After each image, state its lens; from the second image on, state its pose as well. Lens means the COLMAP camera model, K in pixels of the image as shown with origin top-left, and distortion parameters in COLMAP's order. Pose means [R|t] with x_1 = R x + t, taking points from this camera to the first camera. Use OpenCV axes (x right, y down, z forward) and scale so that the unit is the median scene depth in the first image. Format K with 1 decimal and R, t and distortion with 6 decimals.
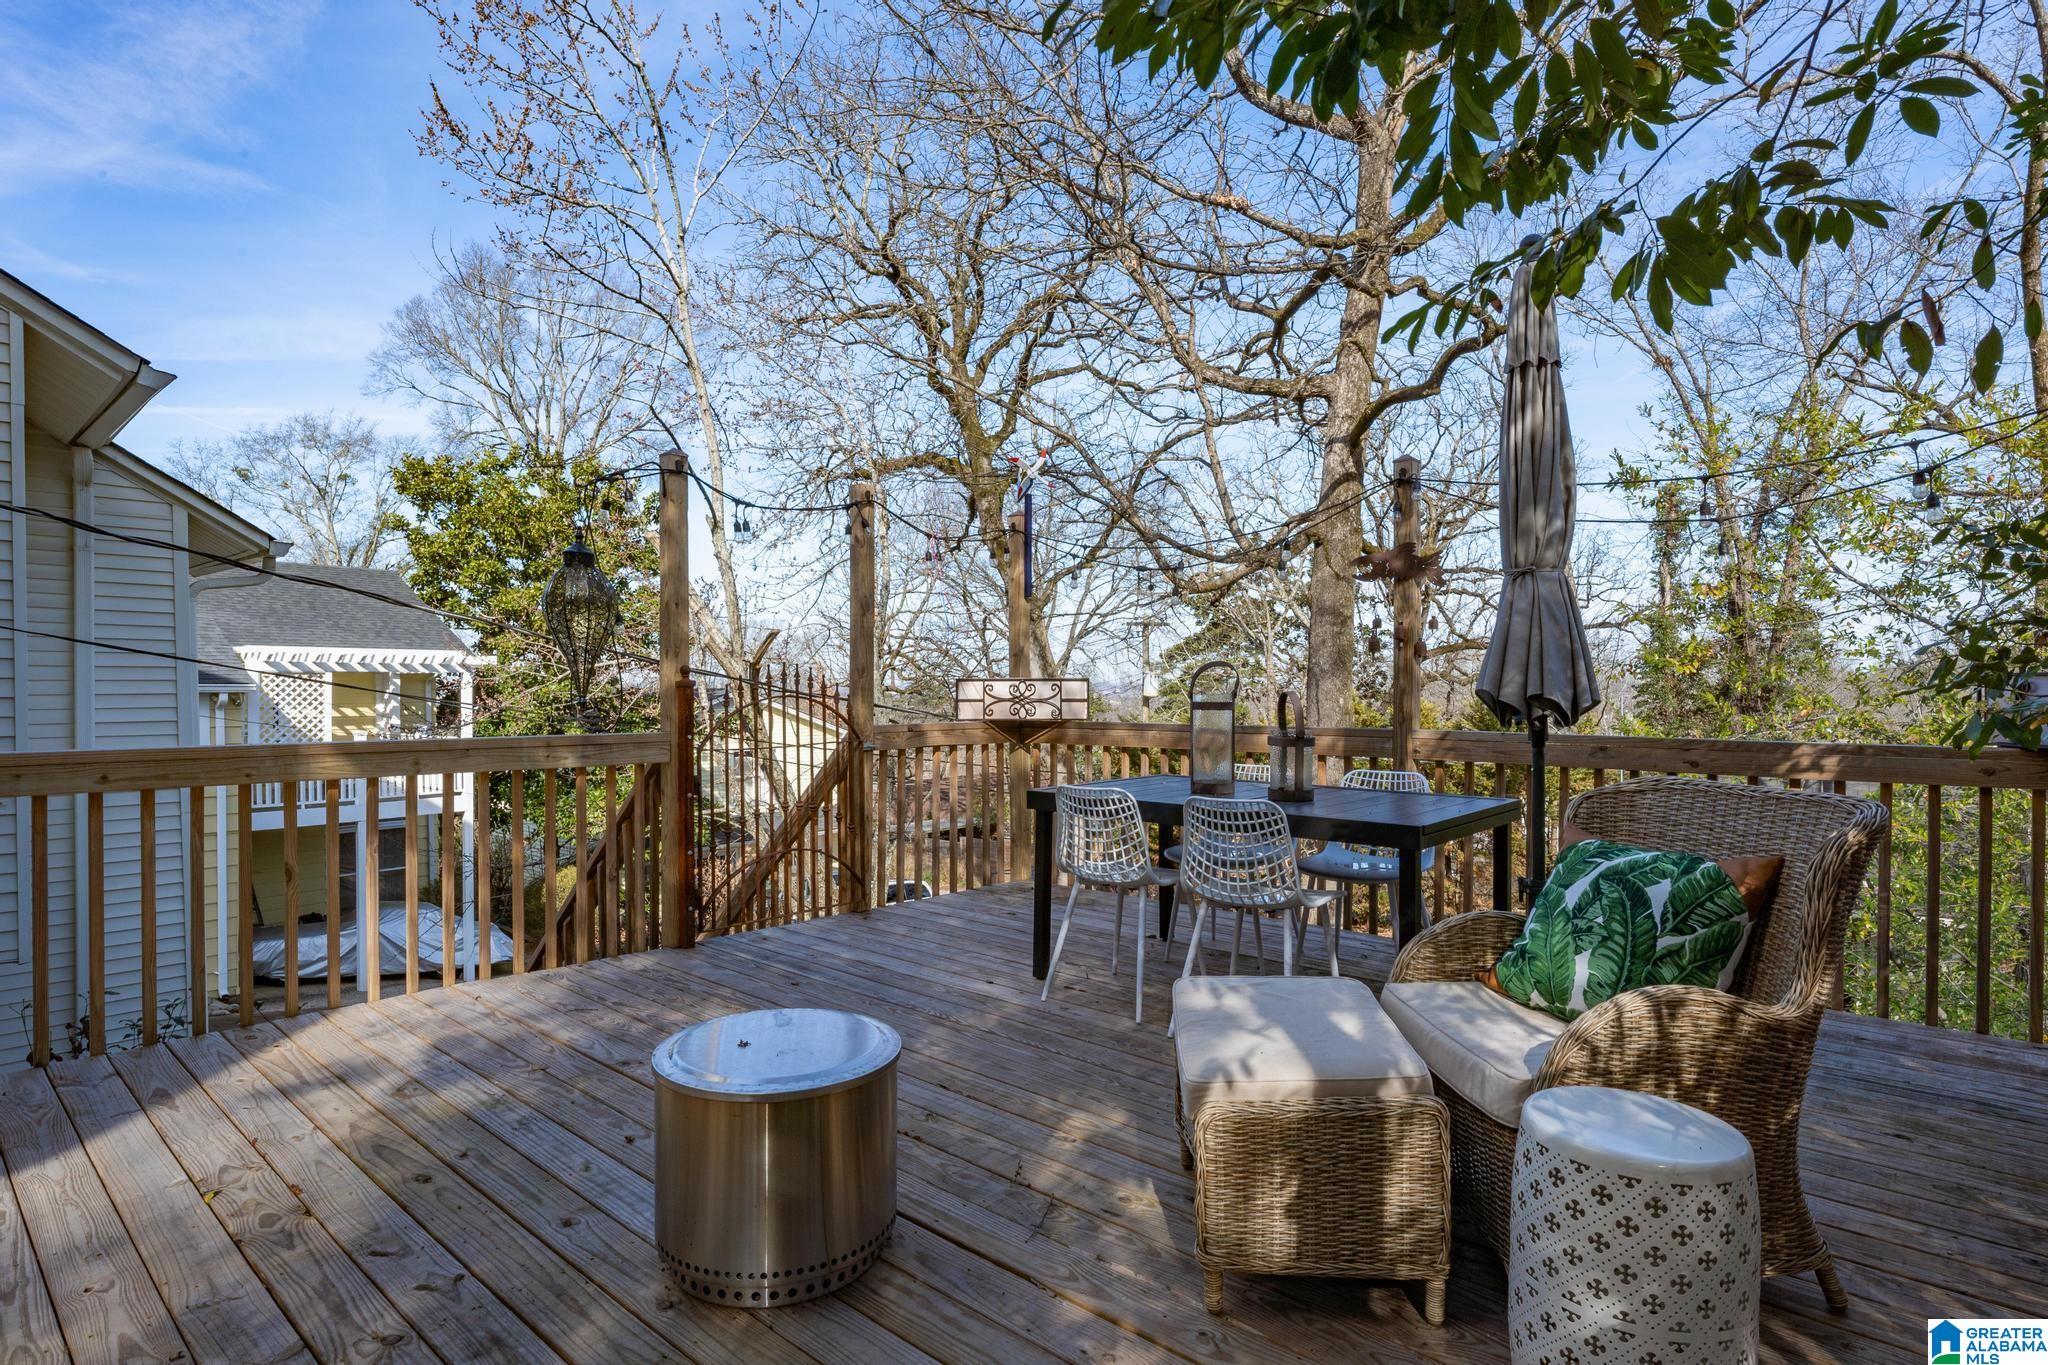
lens RADIAL K [[1056.3, 0, 1024.0], [0, 1056.3, 682.5], [0, 0, 1]] dist [0.008487, 0.000145]
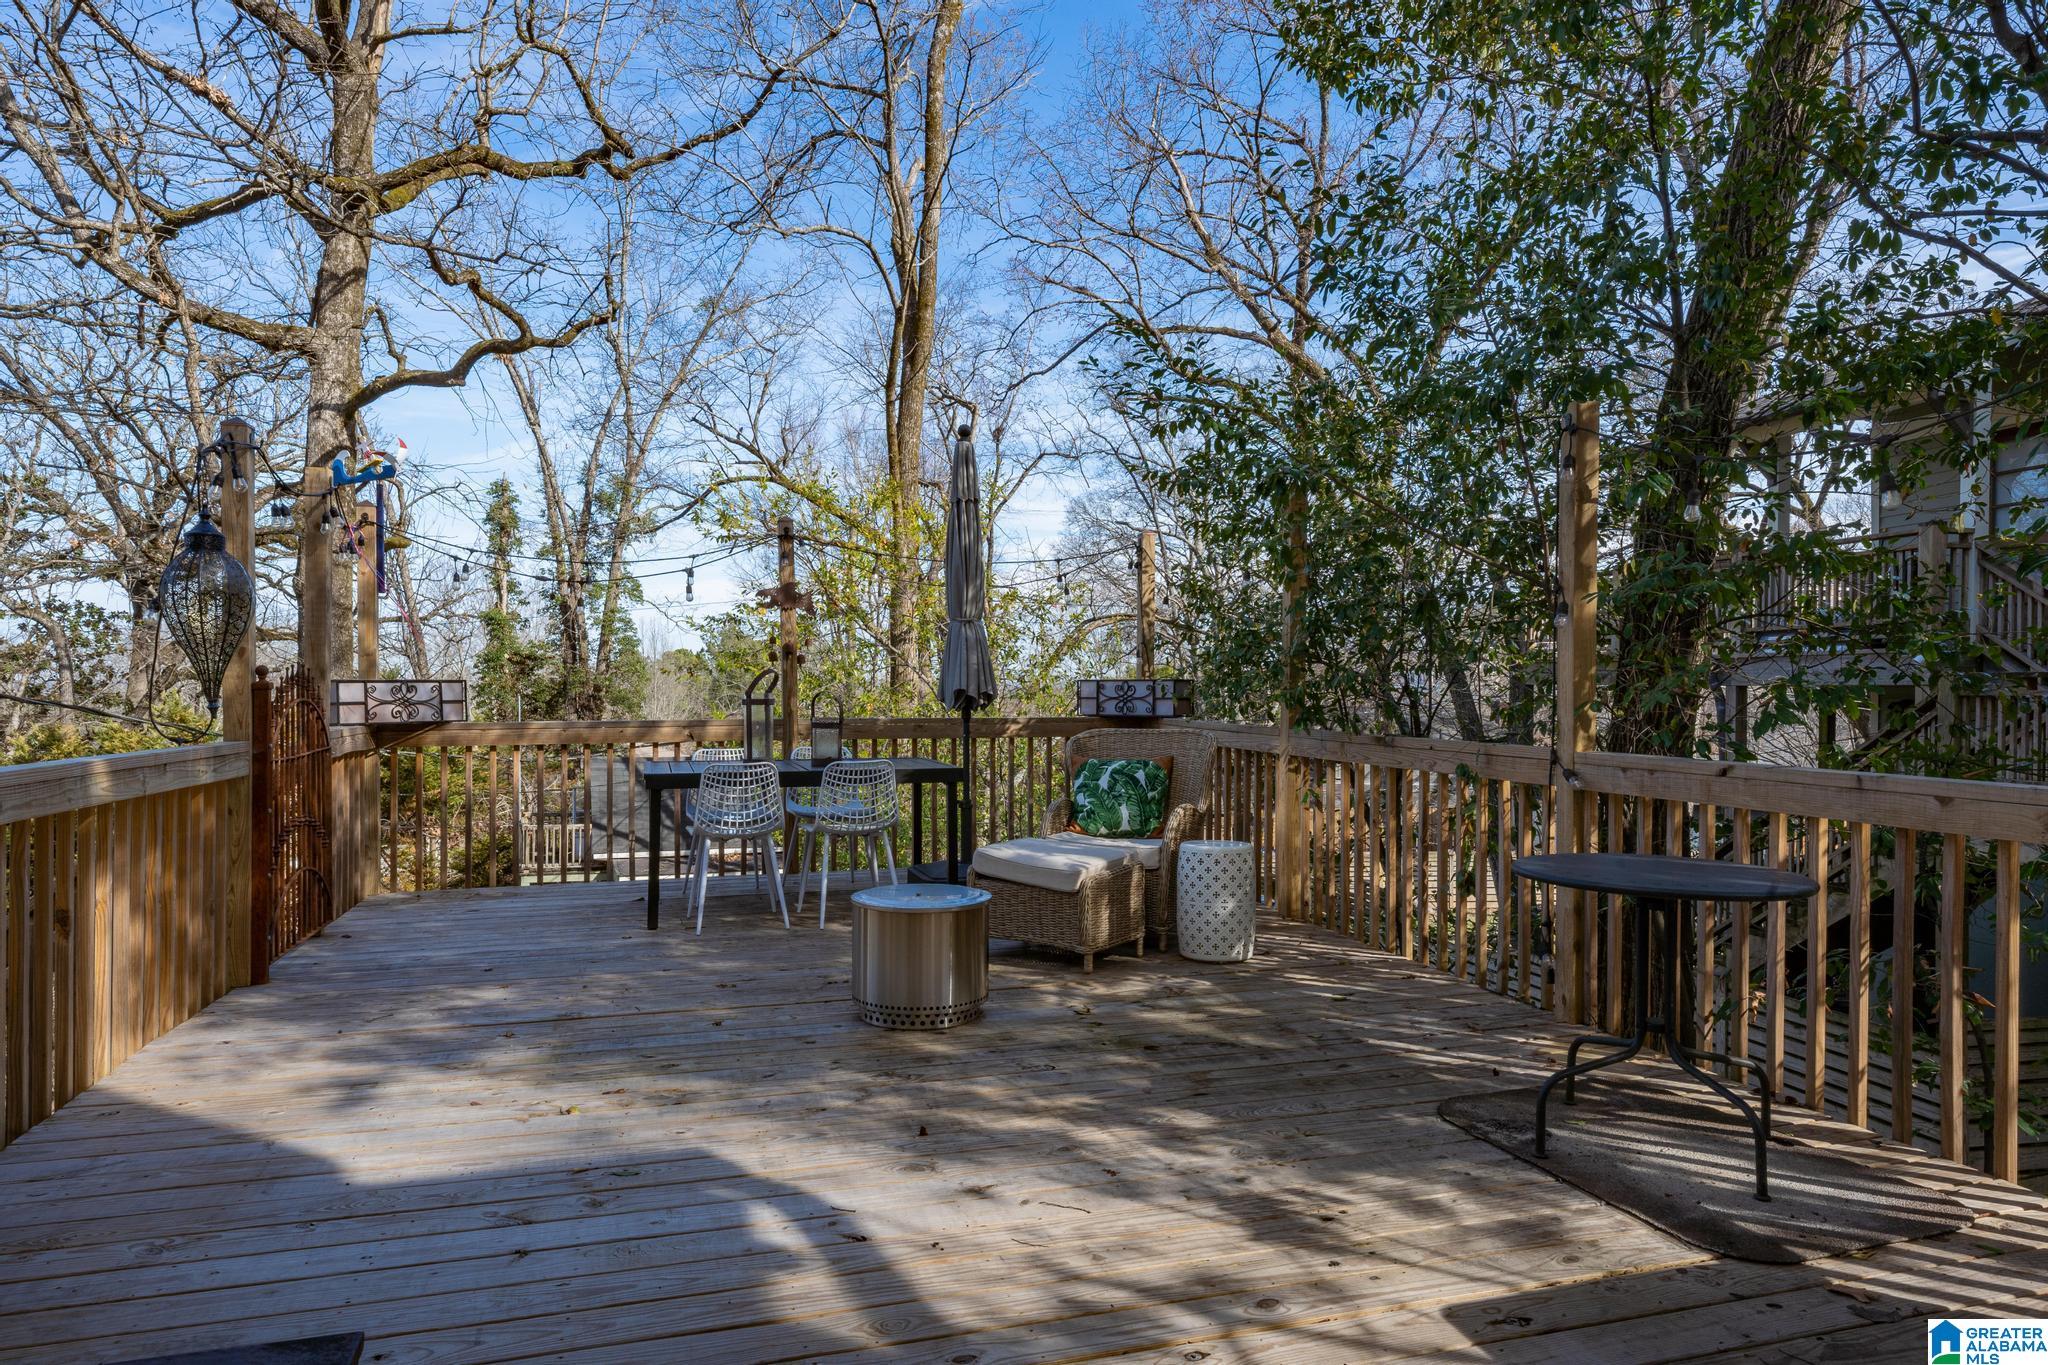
lens RADIAL K [[1220.4, 0, 1024.0], [0, 1220.4, 682.5], [0, 0, 1]] dist [0.002435, 0.000607]
pose [[0.524254, 0.000066, 0.851562, -1.172566], [-0.001114, 0.999999, 0.000608, -0.004258], [-0.851561, -0.001267, 0.524253, -0.117034]]
